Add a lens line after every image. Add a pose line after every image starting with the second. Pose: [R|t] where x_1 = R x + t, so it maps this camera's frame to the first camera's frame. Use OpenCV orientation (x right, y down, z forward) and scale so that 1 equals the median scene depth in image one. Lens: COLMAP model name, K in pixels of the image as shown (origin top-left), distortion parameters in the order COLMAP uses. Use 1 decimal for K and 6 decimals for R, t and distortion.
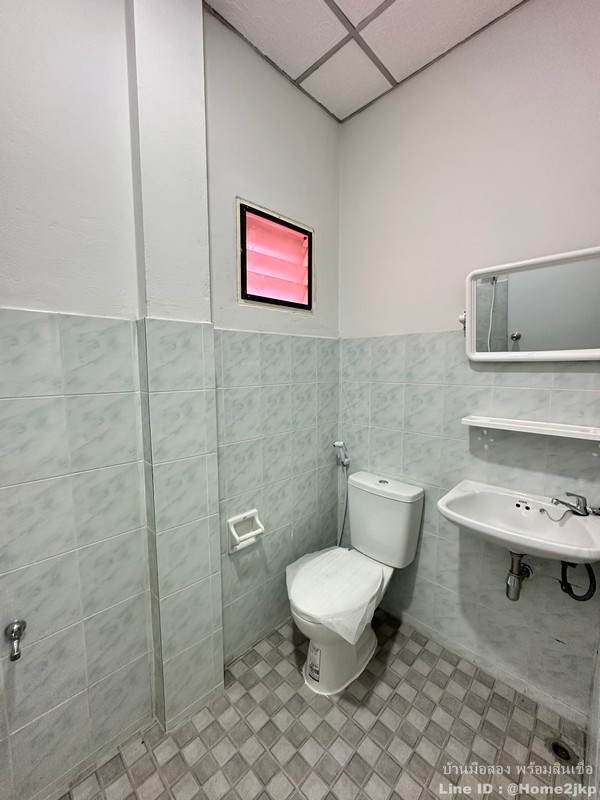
lens RADIAL K [[318.1, 0, 300.7], [0, 318.1, 397.1], [0, 0, 1]] dist [-0.002553, -0.000506]
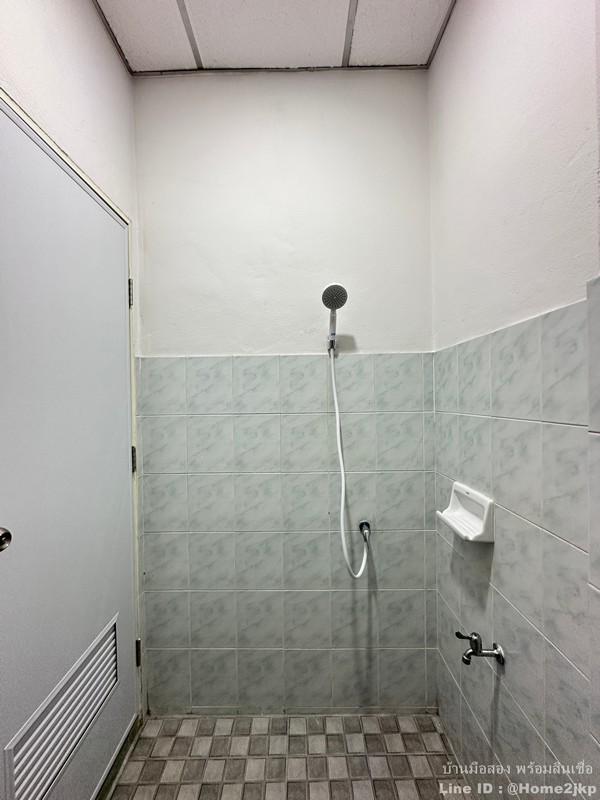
lens RADIAL K [[318.1, 0, 299.5], [0, 318.1, 398.6], [0, 0, 1]] dist [-0.002553, -0.000506]
pose [[-0.699348, 0.019532, -0.714515, 0.196324], [-0.045720, 0.996357, 0.071987, -0.088190], [0.713318, 0.083012, -0.695907, 1.111256]]
